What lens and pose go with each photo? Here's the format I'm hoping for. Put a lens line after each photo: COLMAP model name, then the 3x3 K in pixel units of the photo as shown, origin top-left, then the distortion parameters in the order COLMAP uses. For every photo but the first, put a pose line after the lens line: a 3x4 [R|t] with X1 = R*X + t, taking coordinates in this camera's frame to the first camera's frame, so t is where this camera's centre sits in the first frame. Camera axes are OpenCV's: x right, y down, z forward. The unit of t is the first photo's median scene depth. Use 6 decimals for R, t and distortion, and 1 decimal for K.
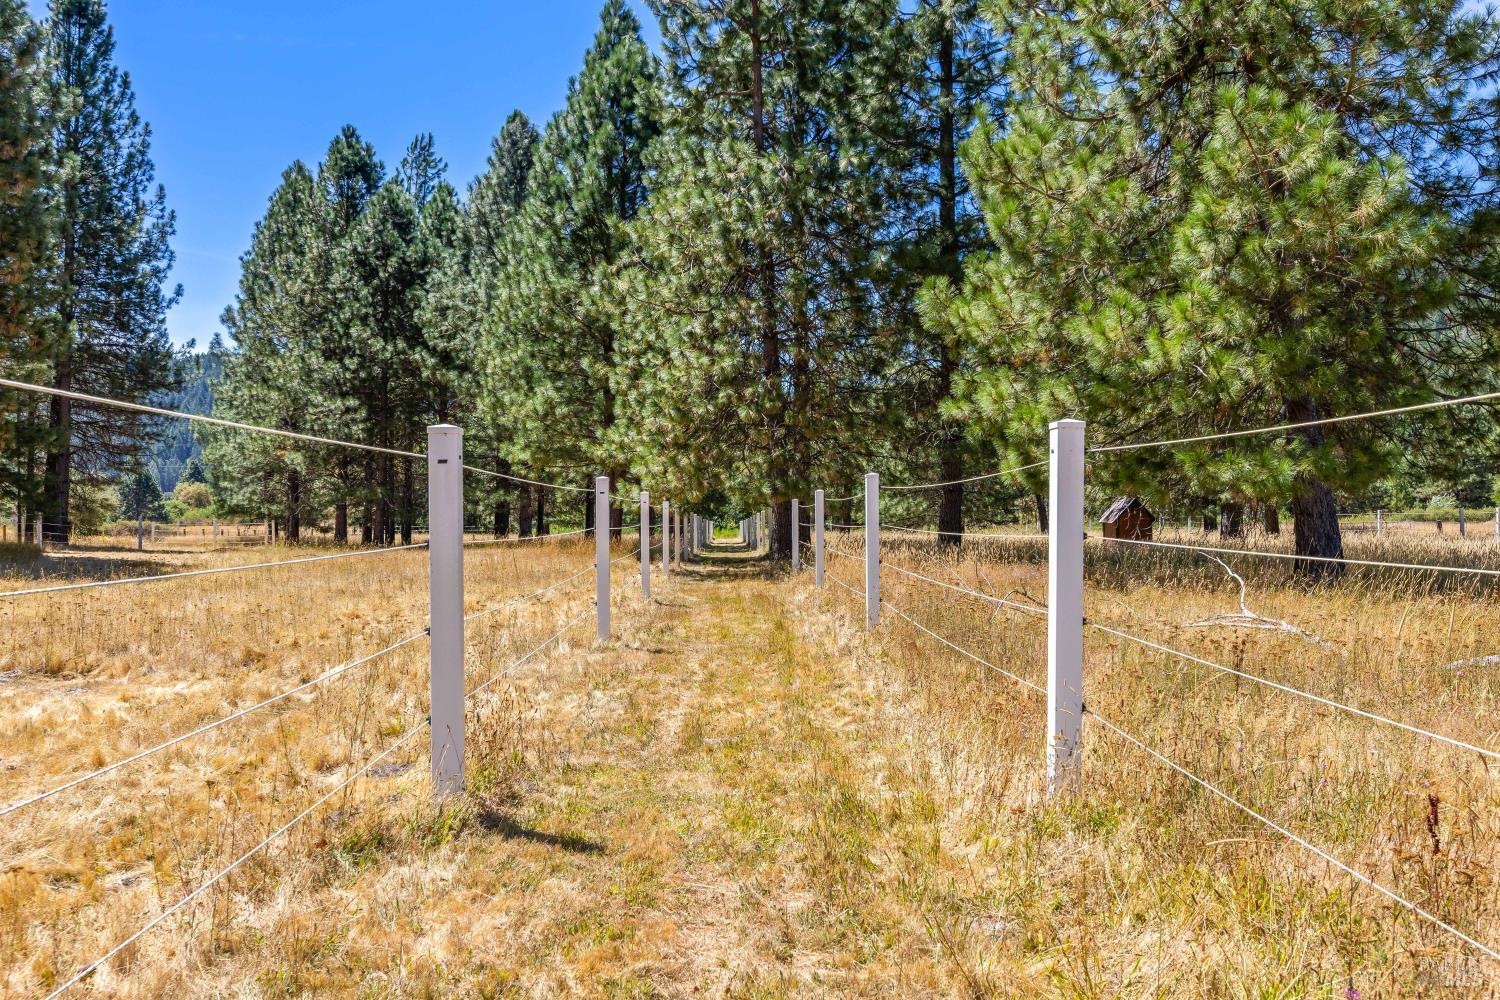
lens RADIAL K [[1256.4, 0, 778.7], [0, 1256.4, 530.4], [0, 0, 1]] dist [0.003436, -0.003997]
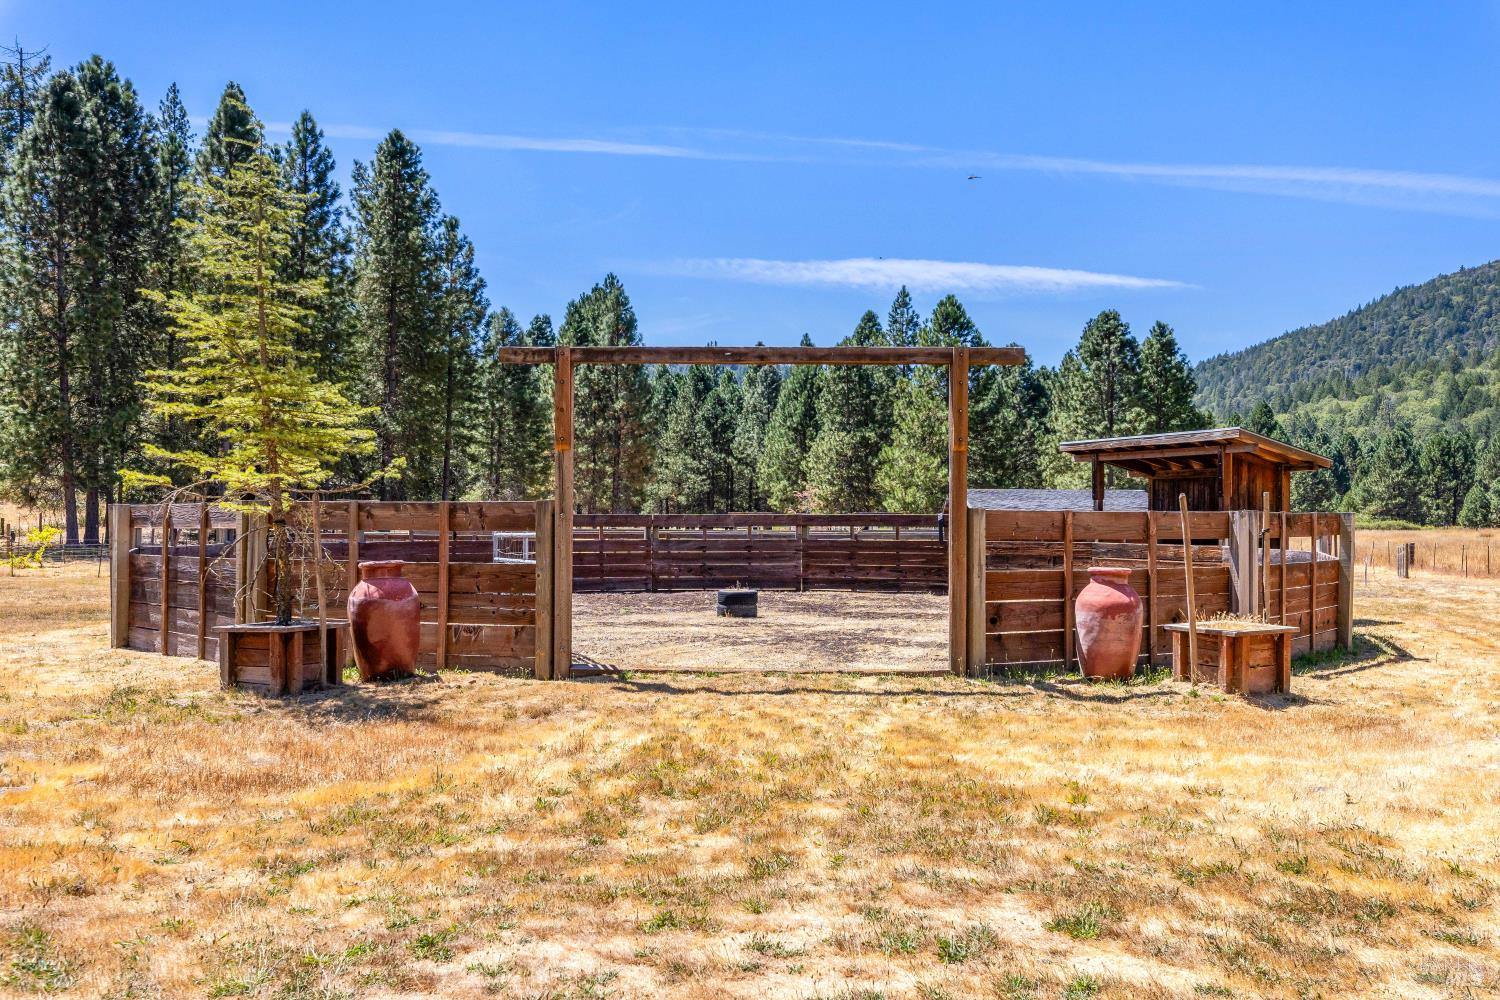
lens RADIAL K [[1256.4, 0, 778.7], [0, 1256.4, 530.4], [0, 0, 1]] dist [0.003436, -0.003997]
pose [[0.989728, 0.014664, -0.142208, 0.175704], [-0.014456, 0.999892, 0.002497, -0.001961], [0.142229, -0.000415, 0.989834, -1.496879]]
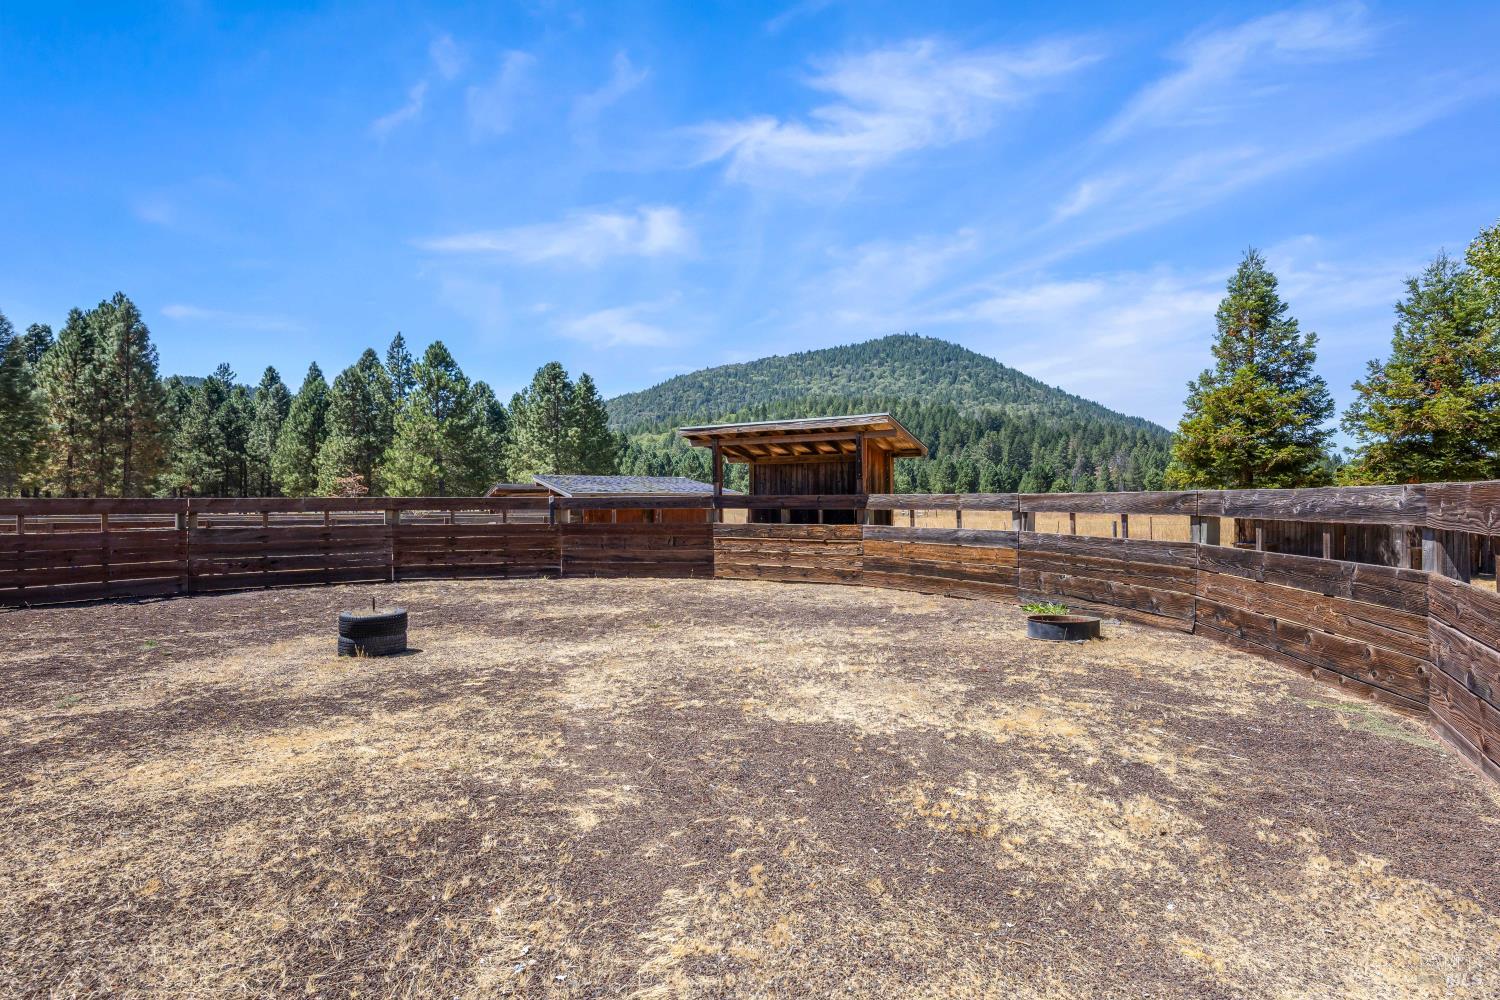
lens RADIAL K [[757.2, 0, 759.6], [0, 757.2, 502.2], [0, 0, 1]] dist [0.002538, 0.000036]
pose [[0.911417, 0.007418, 0.411417, 0.119178], [-0.003051, 0.999932, -0.011269, -0.002928], [-0.411473, 0.009015, 0.911377, -1.297673]]
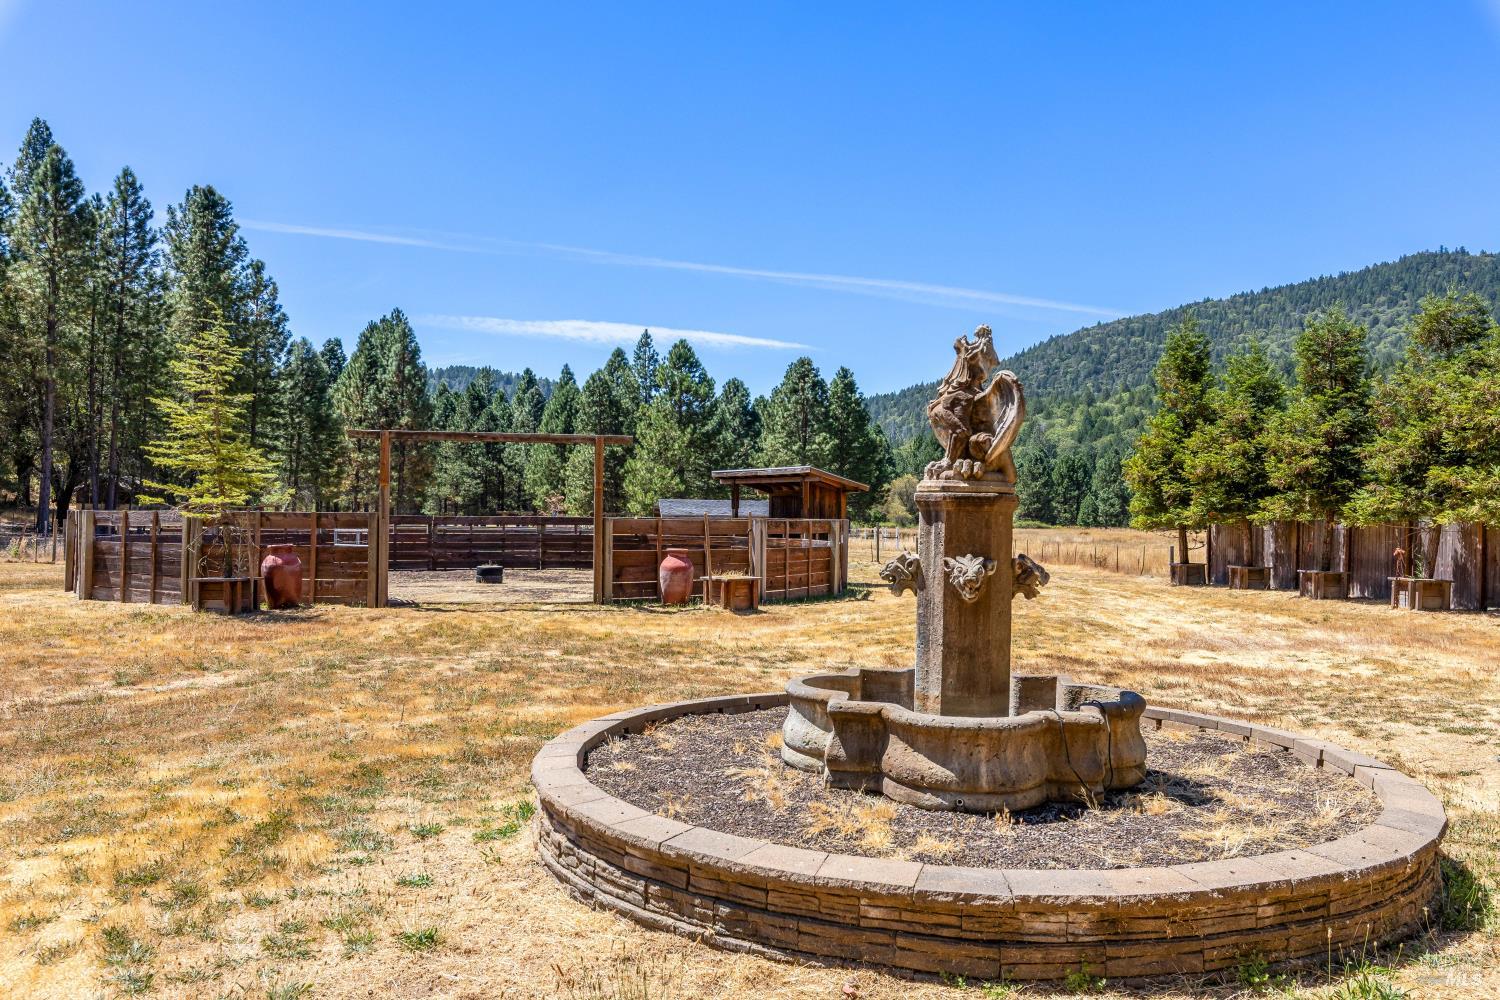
lens RADIAL K [[1083.5, 0, 778.6], [0, 1083.5, 514.6], [0, 0, 1]] dist [-0.001422, 0.007660]
pose [[0.997582, 0.020920, 0.066277, 0.210015], [-0.020147, 0.999721, -0.012316, -0.003500], [-0.066517, 0.010951, 0.997725, -1.637528]]
